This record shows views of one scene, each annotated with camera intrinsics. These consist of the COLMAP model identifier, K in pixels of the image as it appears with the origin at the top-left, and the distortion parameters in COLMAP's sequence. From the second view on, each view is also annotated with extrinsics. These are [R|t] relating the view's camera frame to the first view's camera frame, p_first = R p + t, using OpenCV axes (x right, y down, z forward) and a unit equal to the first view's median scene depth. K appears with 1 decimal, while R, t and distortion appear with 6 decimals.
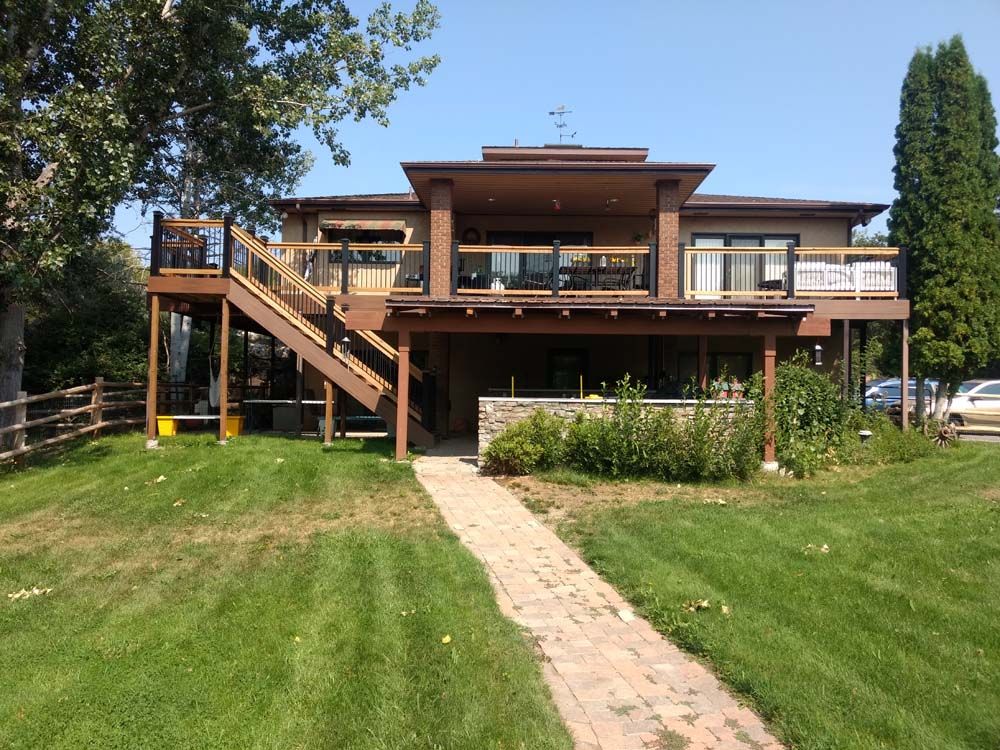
lens RADIAL K [[751.4, 0, 500.0], [0, 751.4, 375.0], [0, 0, 1]] dist [0.058621, -0.000749]
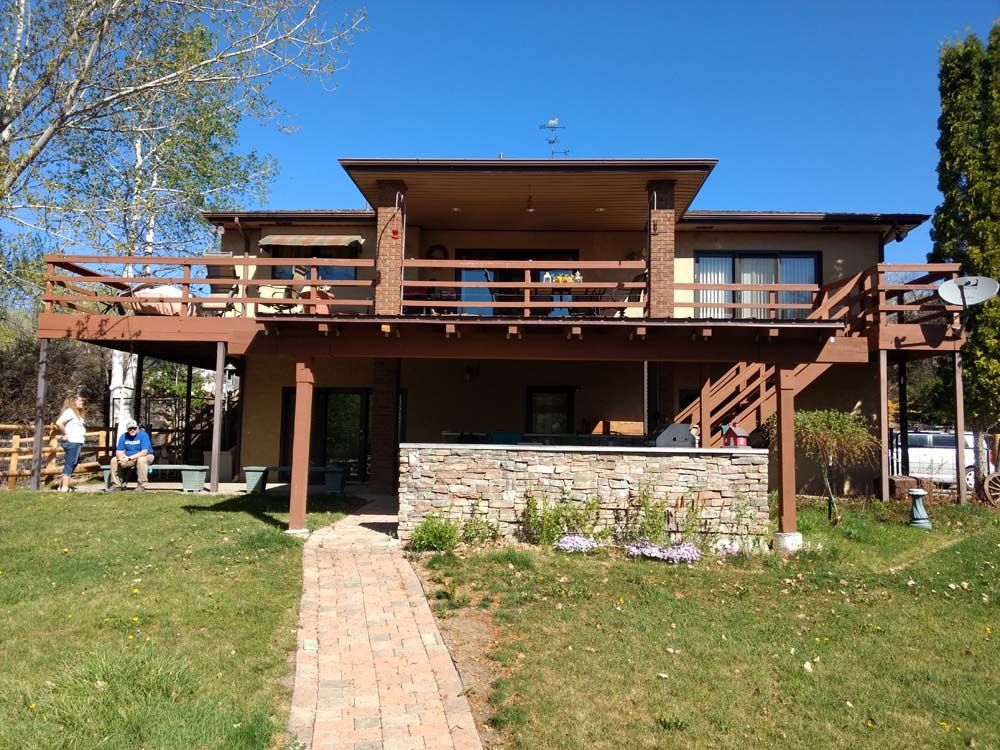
lens RADIAL K [[803.7, 0, 500.0], [0, 803.7, 375.0], [0, 0, 1]] dist [0.110850, 0.002271]
pose [[0.999987, -0.004646, -0.001849, 0.044325], [0.004545, 0.998663, -0.051484, 0.001695], [0.002086, 0.051475, 0.998672, 0.116095]]
